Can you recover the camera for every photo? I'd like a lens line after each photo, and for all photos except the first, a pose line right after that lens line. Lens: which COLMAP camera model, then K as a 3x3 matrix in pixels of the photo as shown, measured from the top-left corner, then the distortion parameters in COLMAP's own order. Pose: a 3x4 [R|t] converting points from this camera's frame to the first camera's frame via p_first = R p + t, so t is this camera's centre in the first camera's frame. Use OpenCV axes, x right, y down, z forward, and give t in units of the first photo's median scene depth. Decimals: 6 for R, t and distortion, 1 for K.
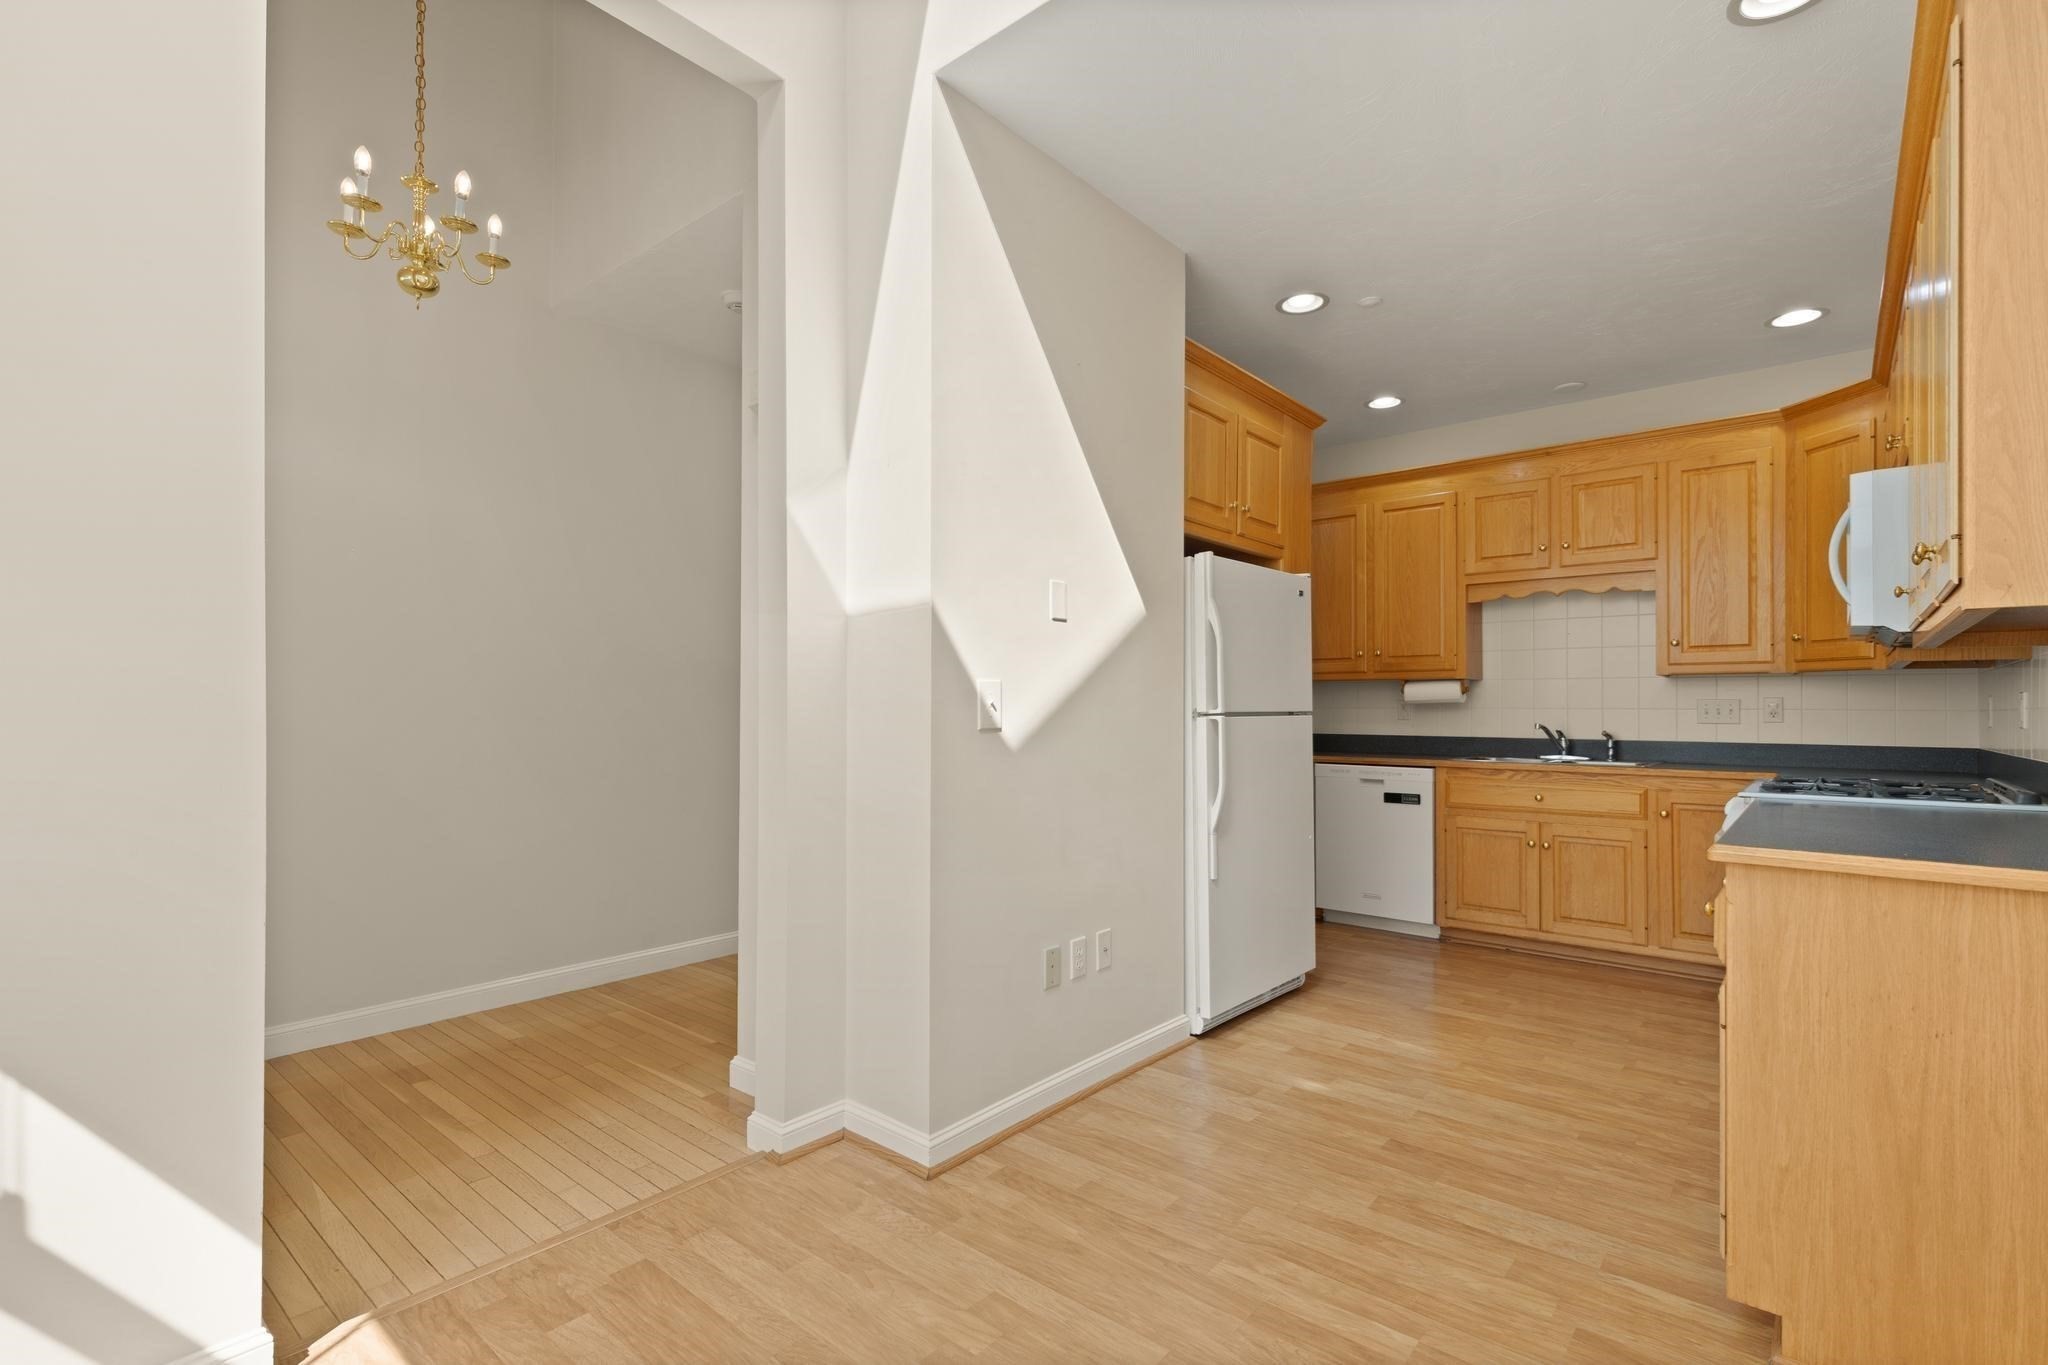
lens RADIAL K [[942.0, 0, 1025.3], [0, 942.0, 691.2], [0, 0, 1]] dist [0.014376, -0.003283]
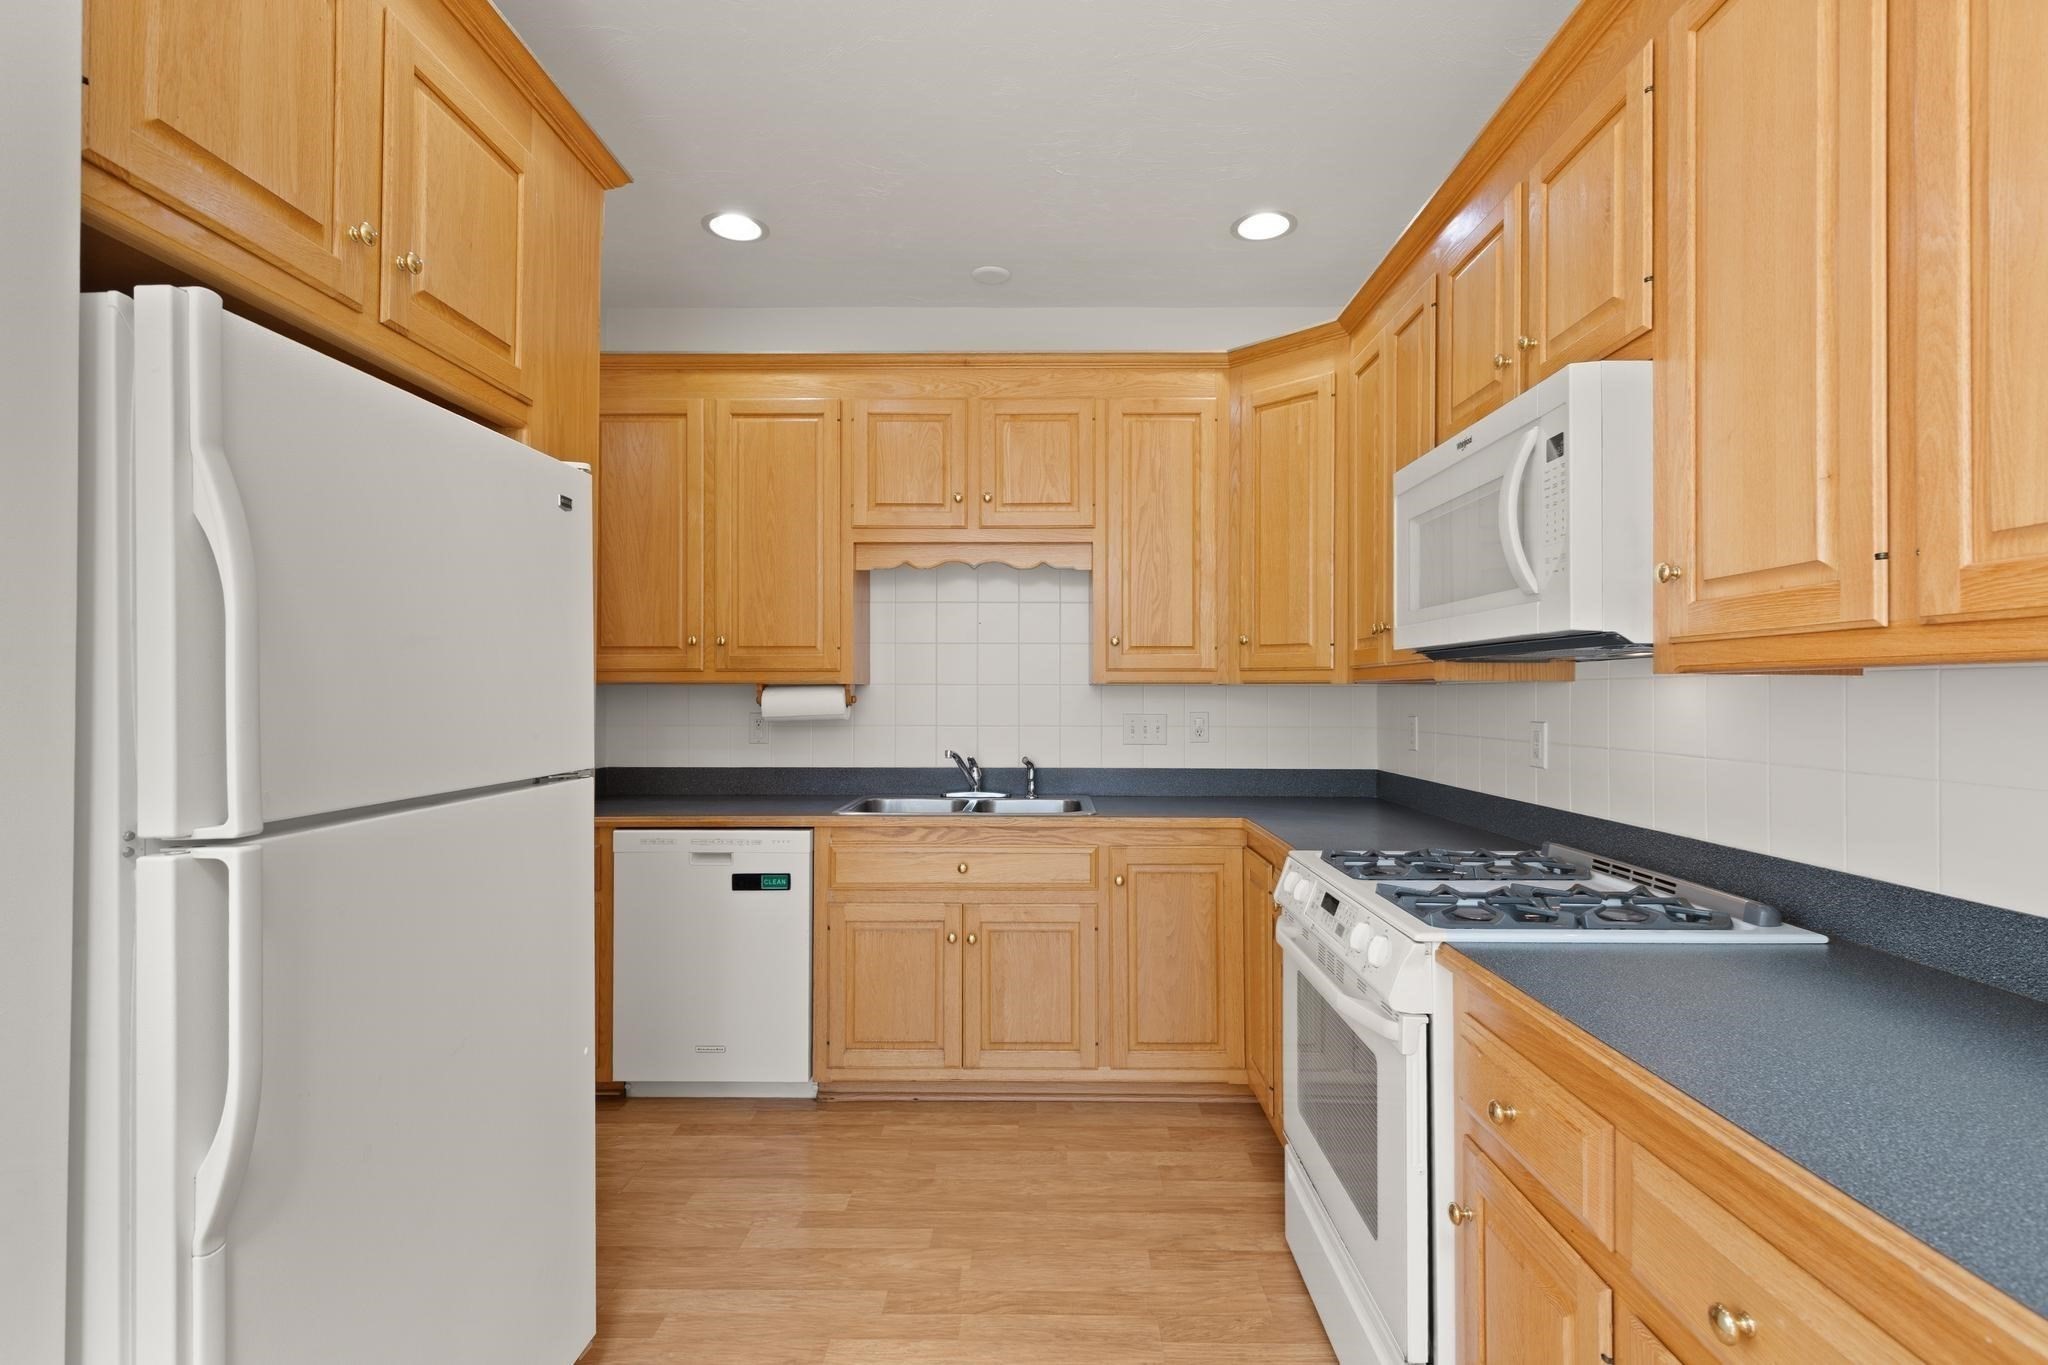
lens RADIAL K [[942.0, 0, 1045.2], [0, 942.0, 676.4], [0, 0, 1]] dist [0.014376, -0.003283]
pose [[0.759362, 0.006330, 0.650637, 0.163995], [-0.008666, 0.999962, 0.000386, -0.023733], [-0.650610, -0.005931, 0.759389, 0.486333]]
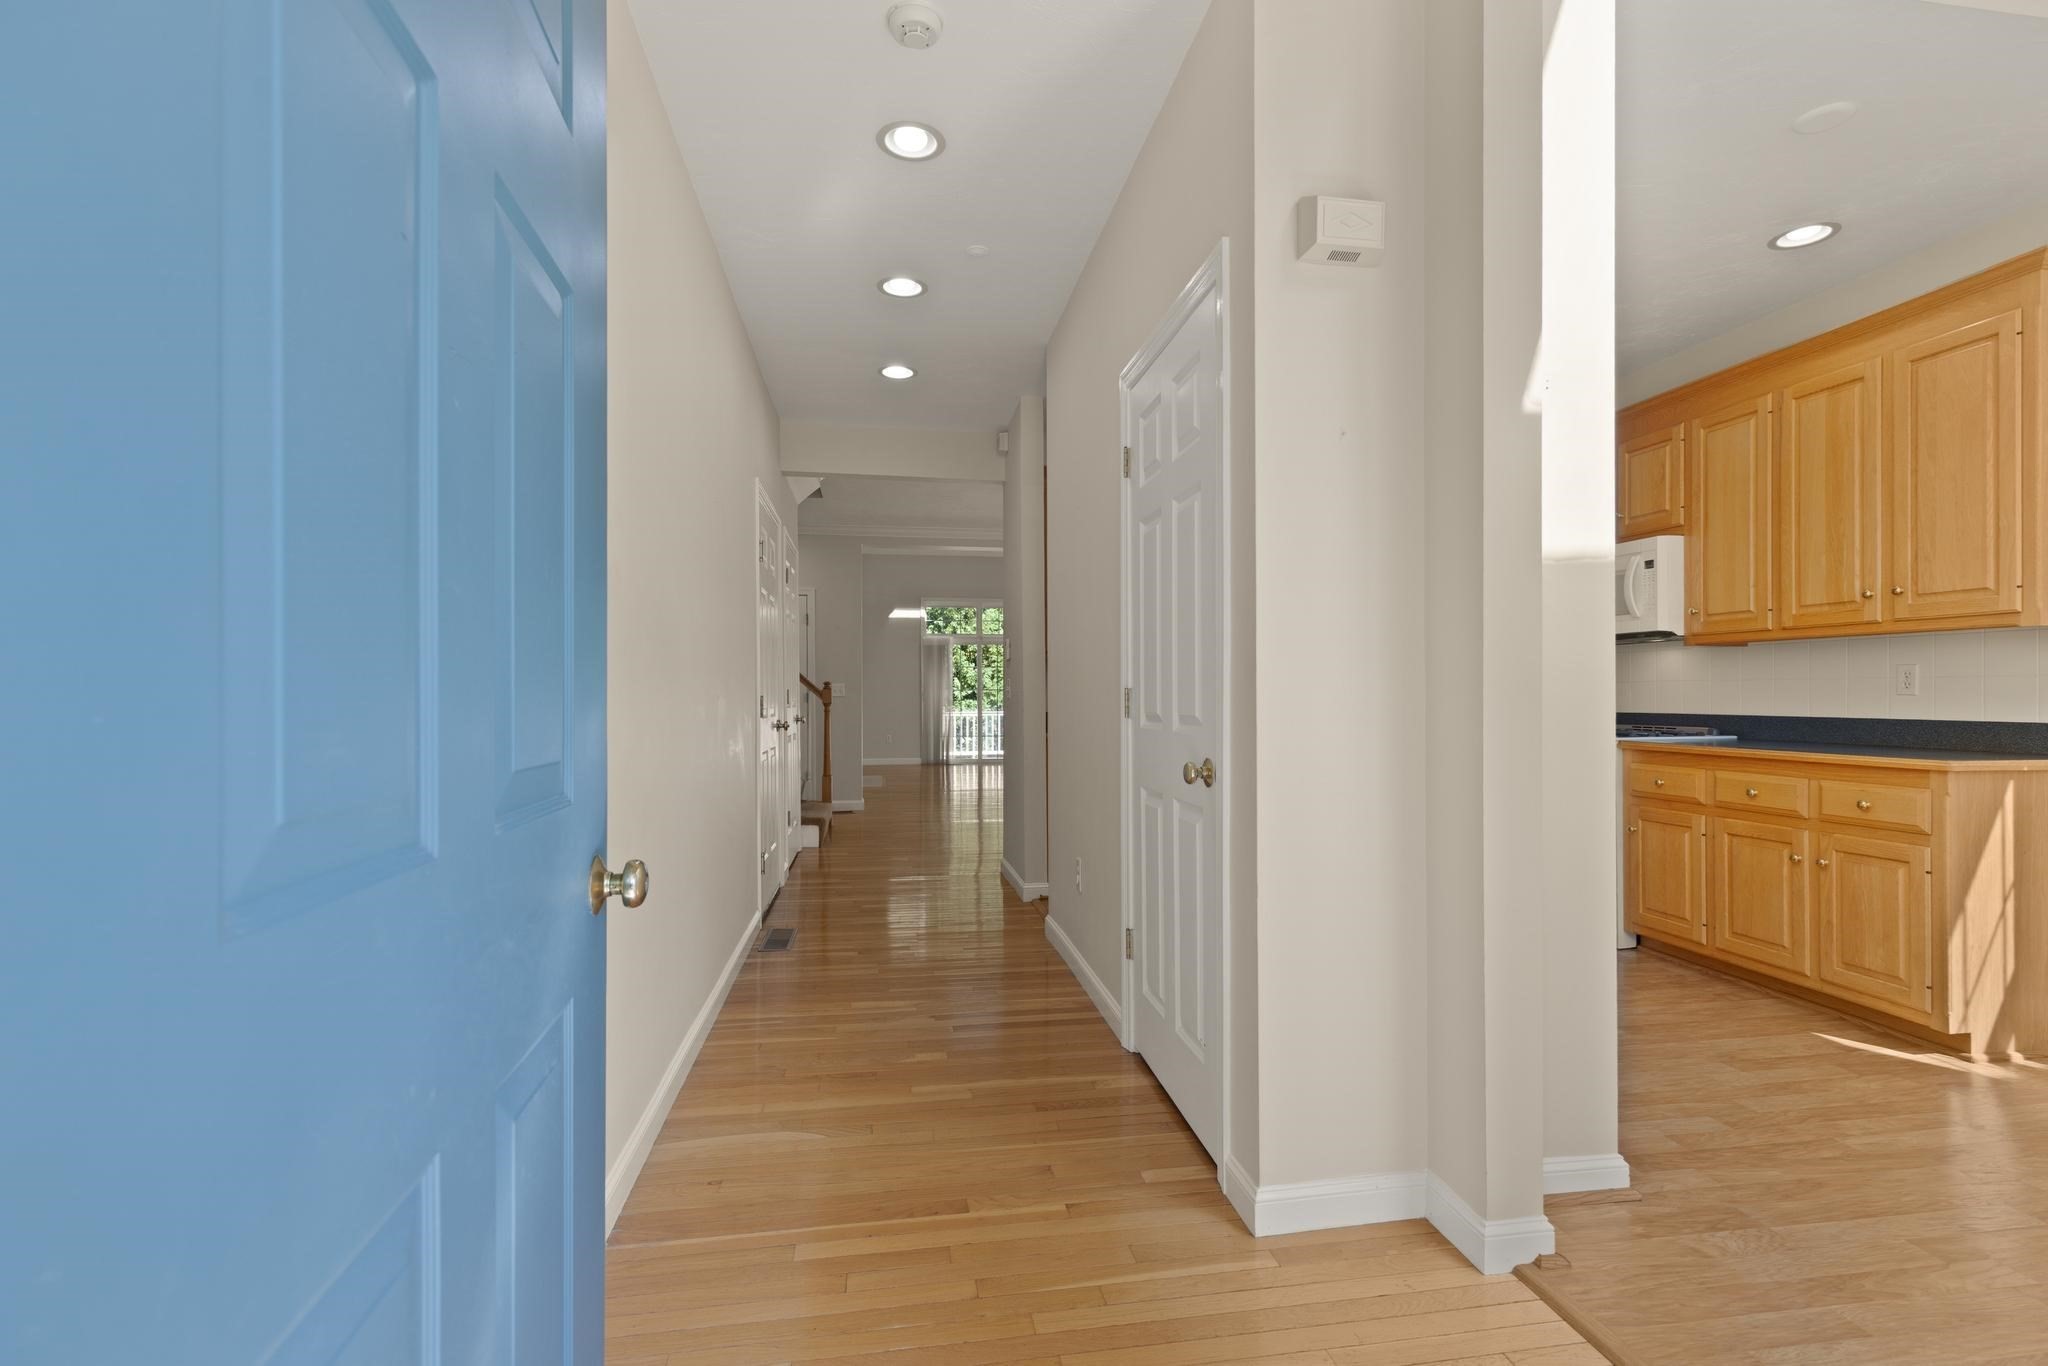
lens RADIAL K [[942.0, 0, 1009.5], [0, 942.0, 685.7], [0, 0, 1]] dist [0.014376, -0.003283]
pose [[0.652019, -0.002356, 0.758199, -0.672224], [-0.004846, 0.999962, 0.007276, 0.012051], [-0.758187, -0.008418, 0.651982, 0.492955]]
